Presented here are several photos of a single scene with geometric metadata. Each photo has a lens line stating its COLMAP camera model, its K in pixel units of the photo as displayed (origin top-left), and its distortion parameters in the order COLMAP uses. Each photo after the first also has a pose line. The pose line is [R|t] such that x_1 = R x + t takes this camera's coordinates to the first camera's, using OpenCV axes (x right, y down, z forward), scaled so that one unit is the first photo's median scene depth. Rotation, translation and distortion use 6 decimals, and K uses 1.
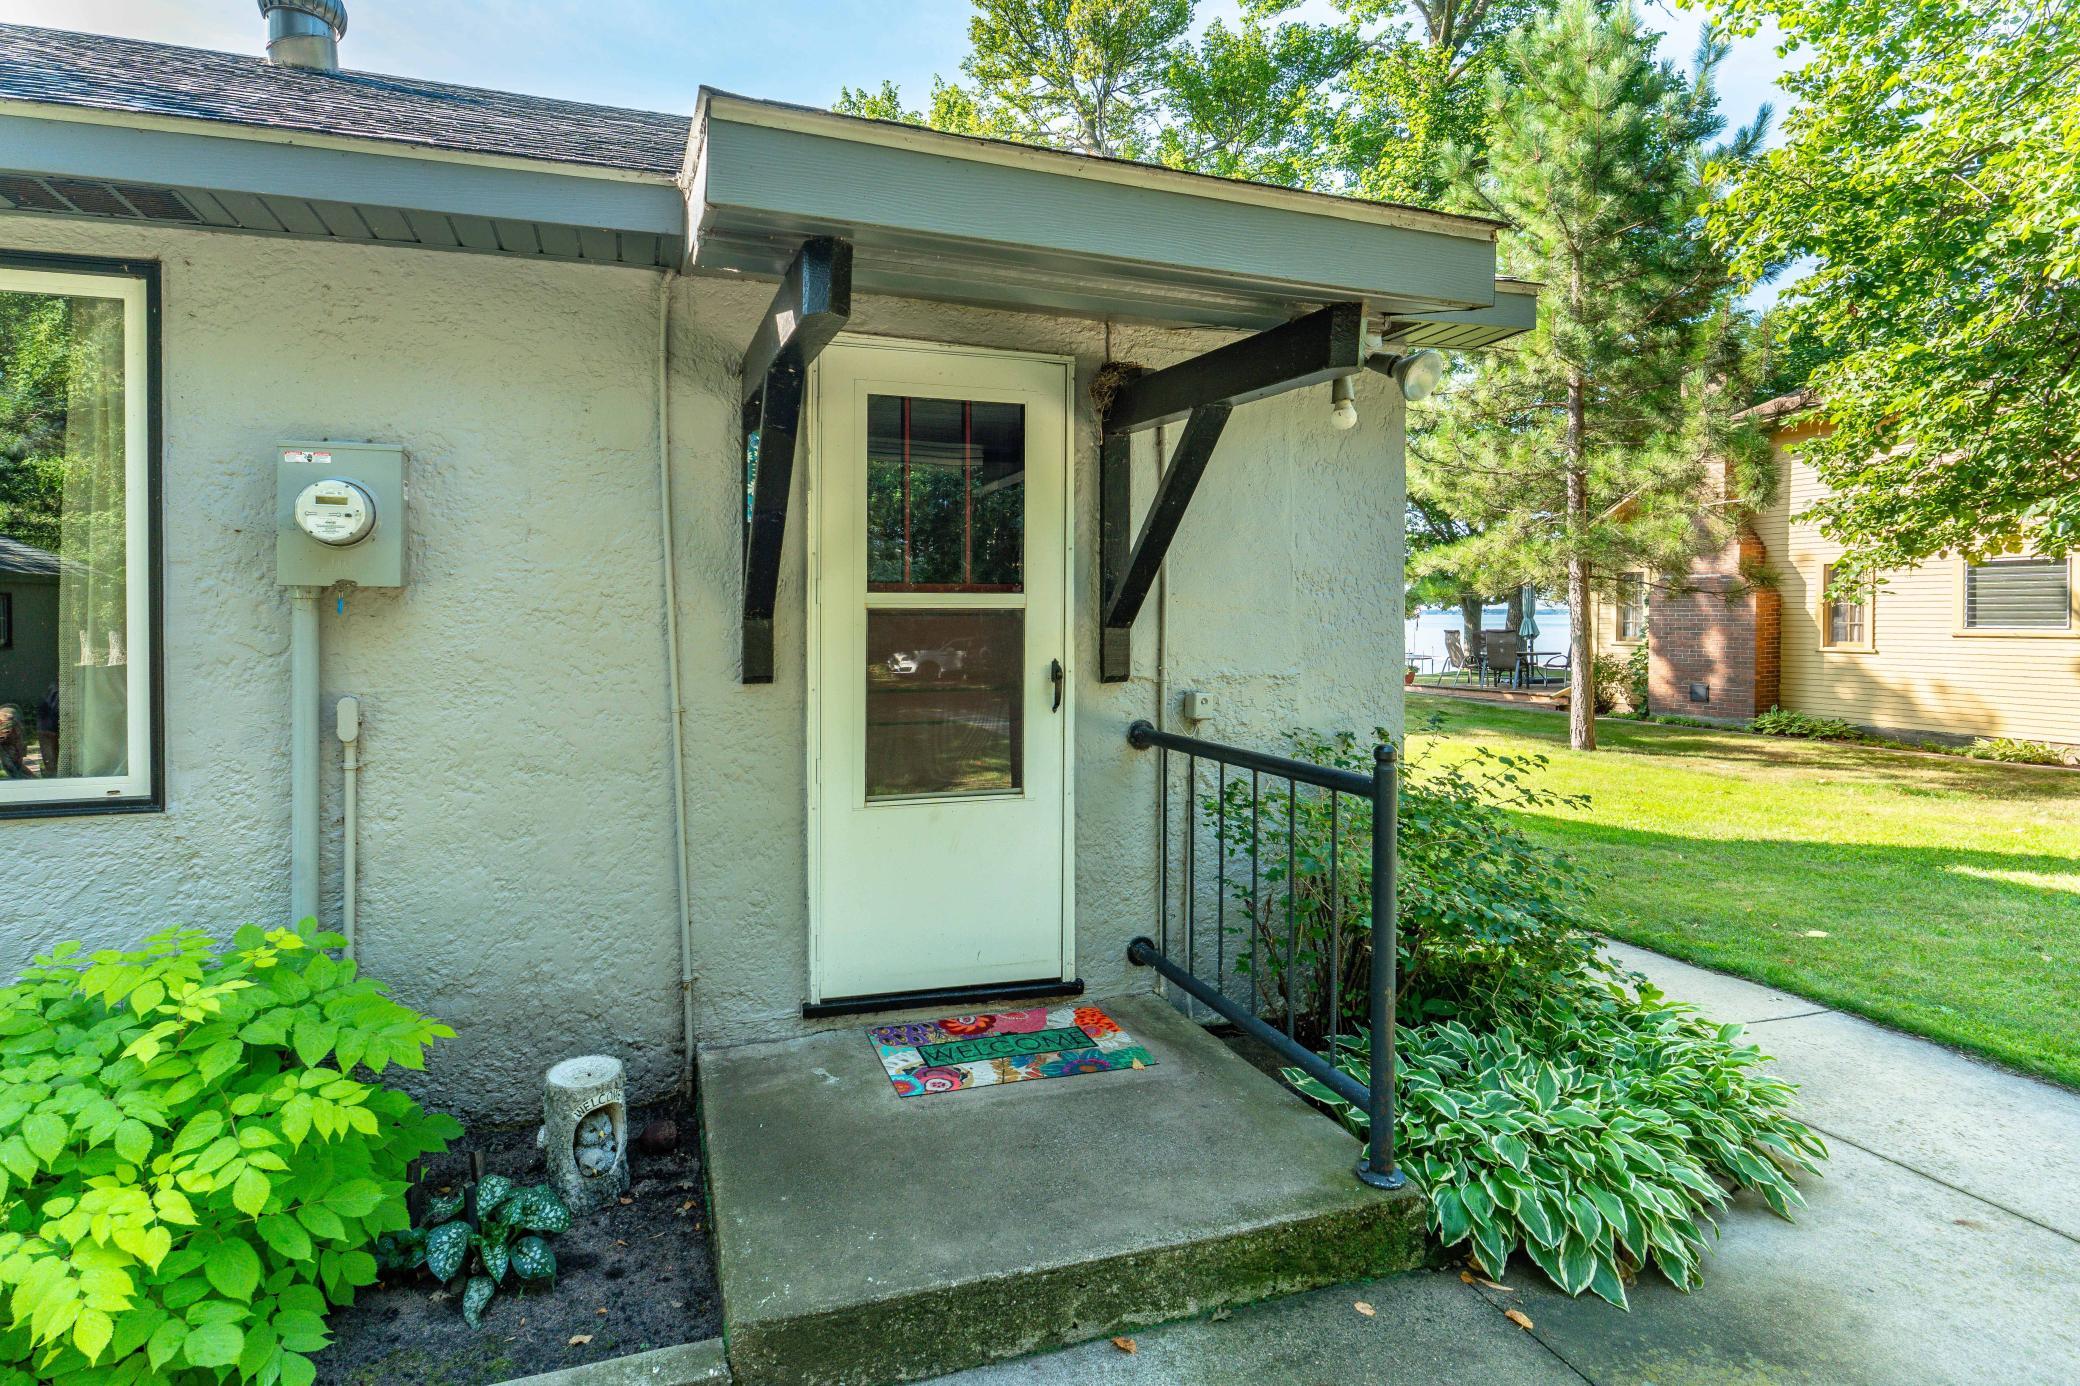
lens RADIAL K [[1129.1, 0, 1057.3], [0, 1129.1, 633.1], [0, 0, 1]] dist [-0.006242, 0.009084]
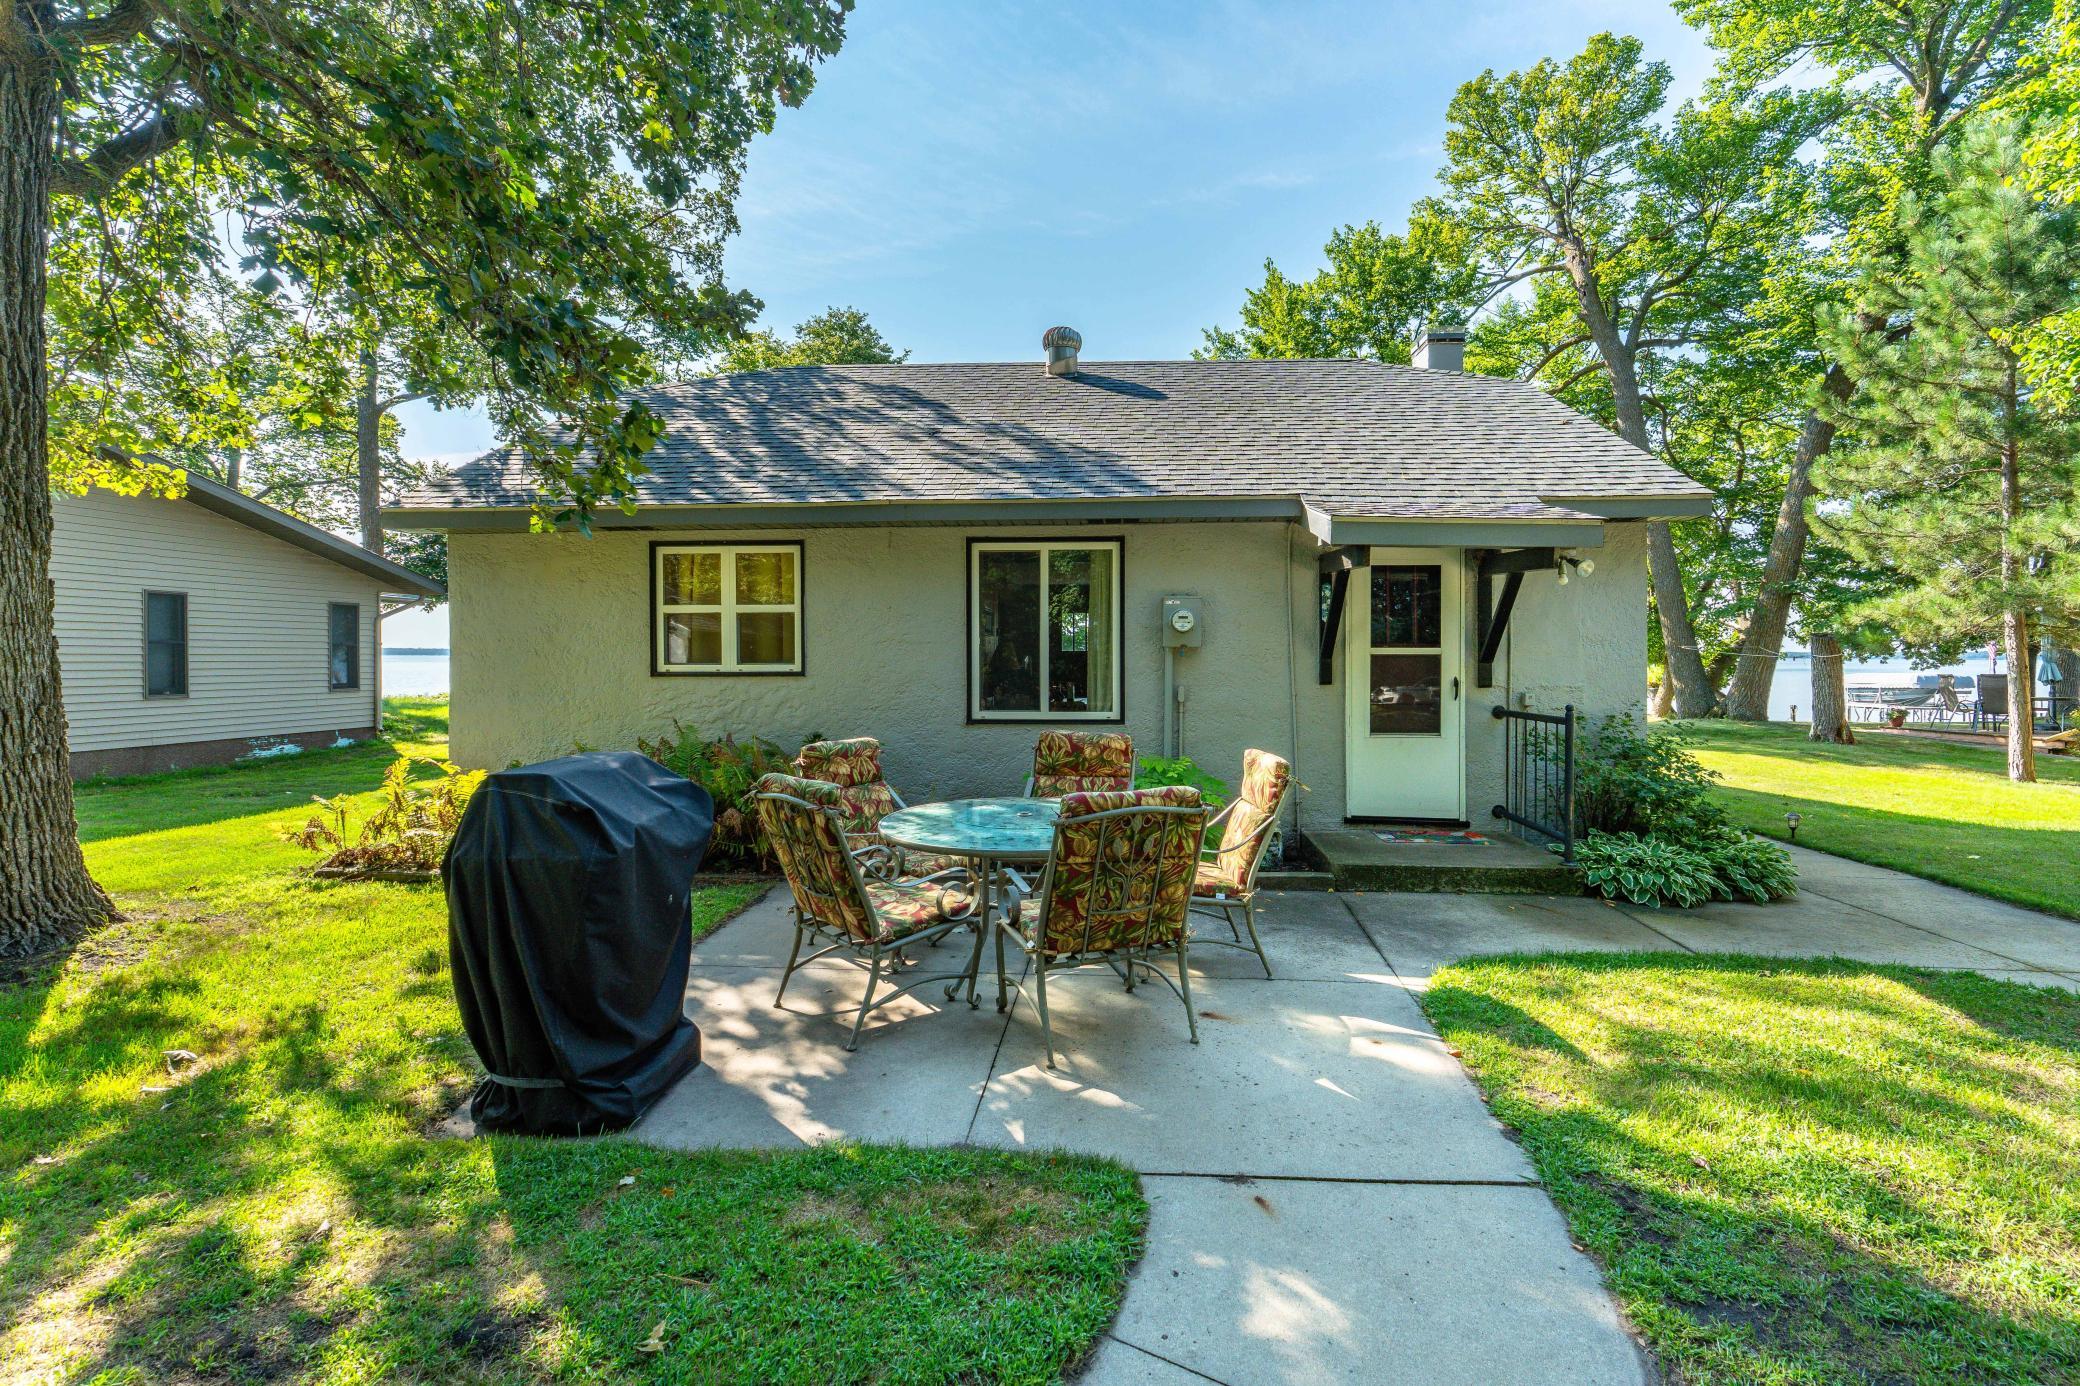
lens RADIAL K [[1129.1, 0, 1057.3], [0, 1129.1, 633.1], [0, 0, 1]] dist [-0.006242, 0.009084]
pose [[0.913617, -0.007212, -0.406513, 0.053645], [-0.008574, 0.999279, -0.036997, 0.007374], [0.406486, 0.037287, 0.912896, -0.395012]]
